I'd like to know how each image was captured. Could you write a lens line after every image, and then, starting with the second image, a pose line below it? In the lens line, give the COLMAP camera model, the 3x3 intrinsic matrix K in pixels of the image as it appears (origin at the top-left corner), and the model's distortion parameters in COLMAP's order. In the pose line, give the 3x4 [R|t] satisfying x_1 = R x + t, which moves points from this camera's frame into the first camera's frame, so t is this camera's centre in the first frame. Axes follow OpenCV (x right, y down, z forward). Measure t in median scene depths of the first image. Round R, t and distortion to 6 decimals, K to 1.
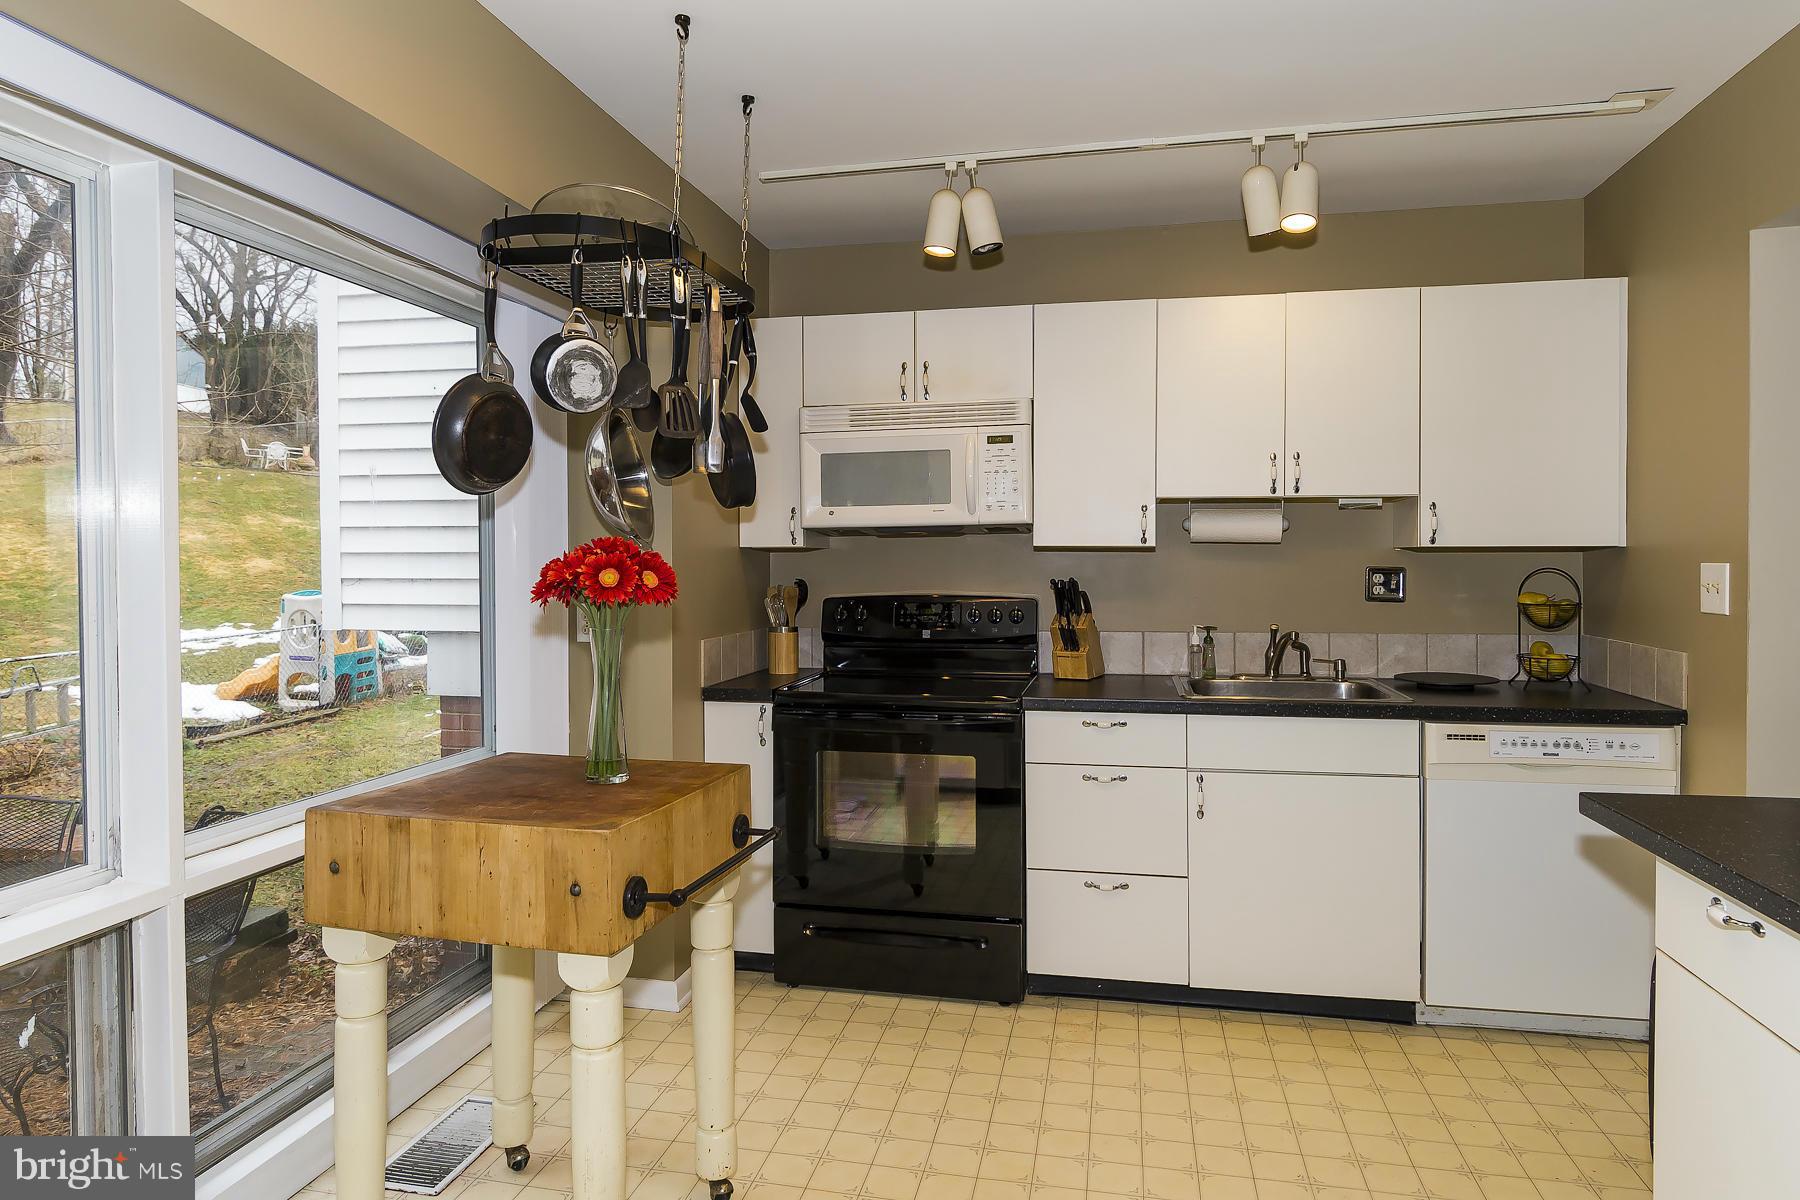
lens RADIAL K [[1099.7, 0, 902.3], [0, 1099.7, 594.7], [0, 0, 1]] dist [-0.007982, -0.000447]
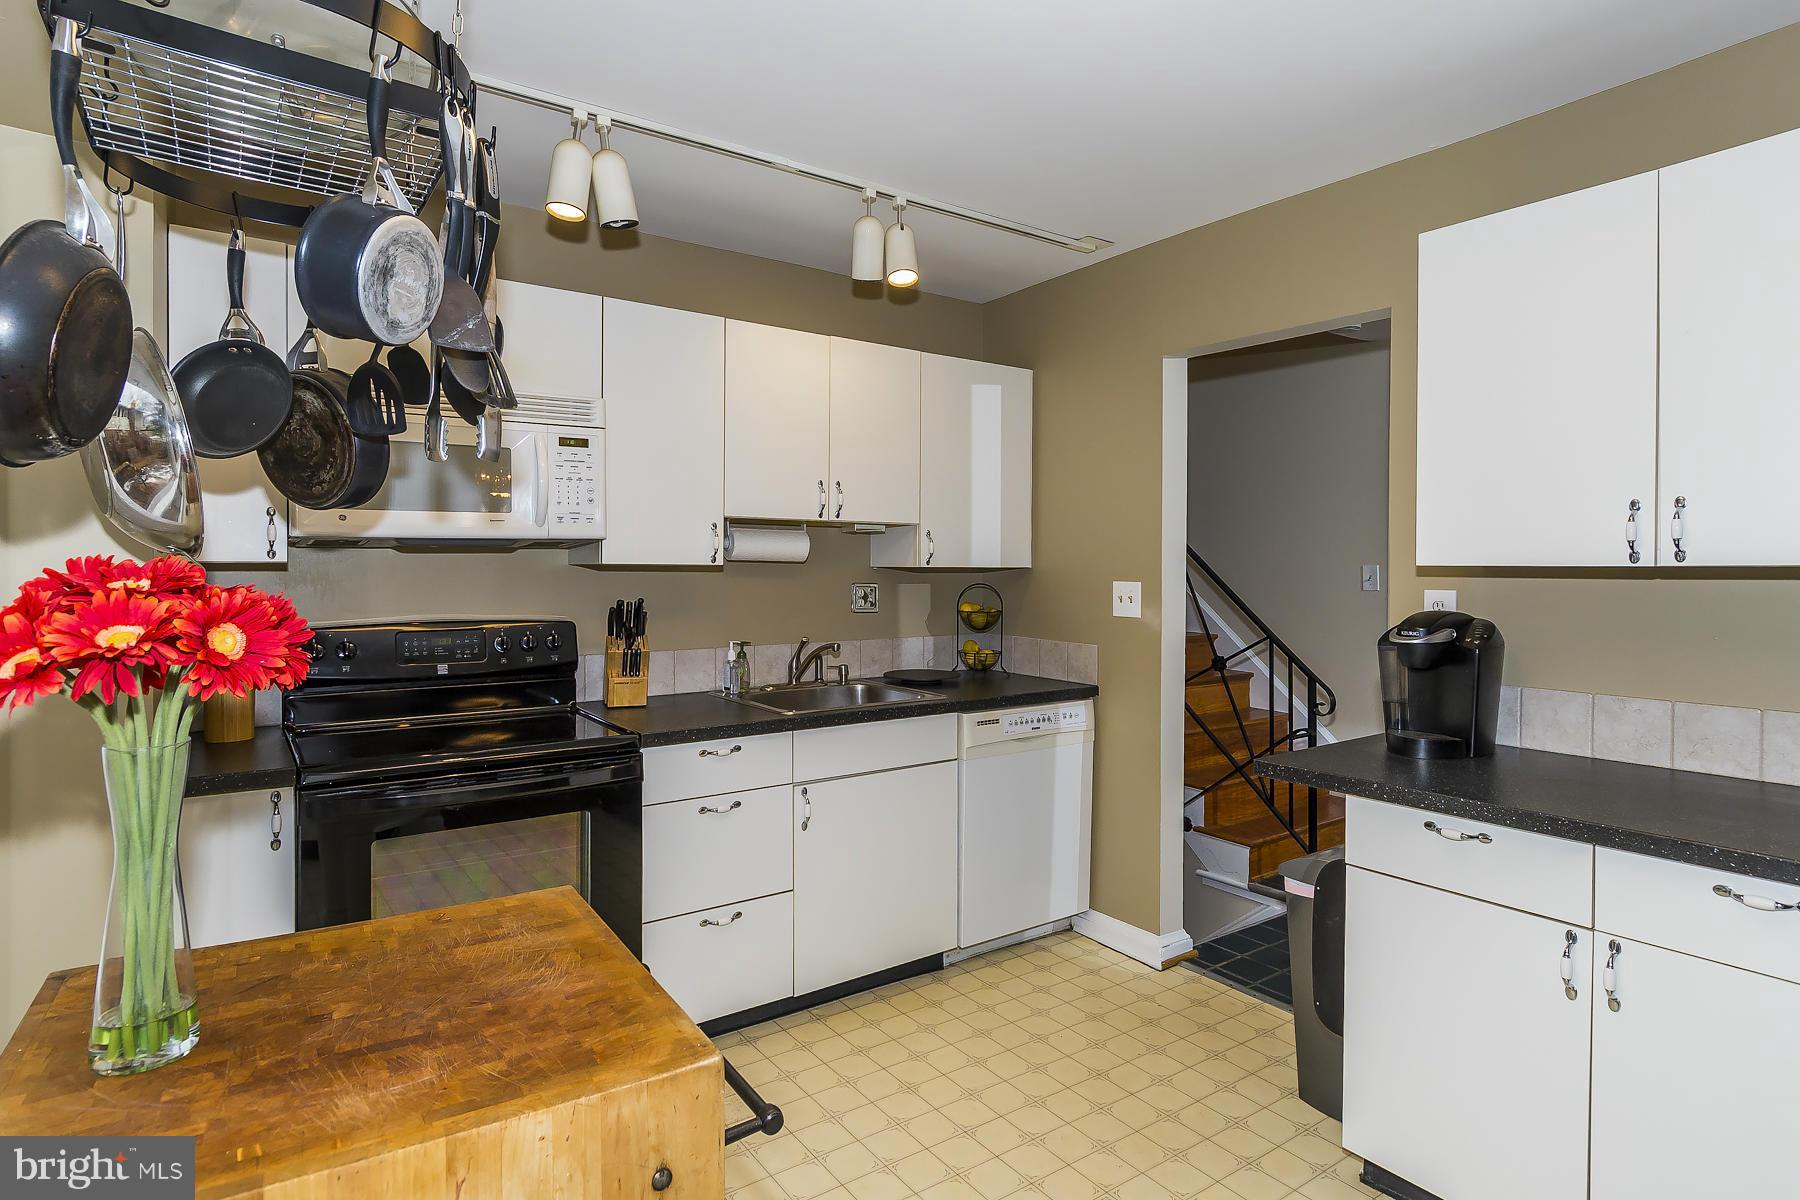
lens RADIAL K [[963.2, 0, 898.3], [0, 963.2, 584.5], [0, 0, 1]] dist [0.010659, -0.000547]
pose [[0.675684, -0.010280, 0.737119, -0.329973], [0.016884, 0.999856, -0.001532, -0.023990], [-0.736998, 0.013481, 0.675761, 0.313674]]
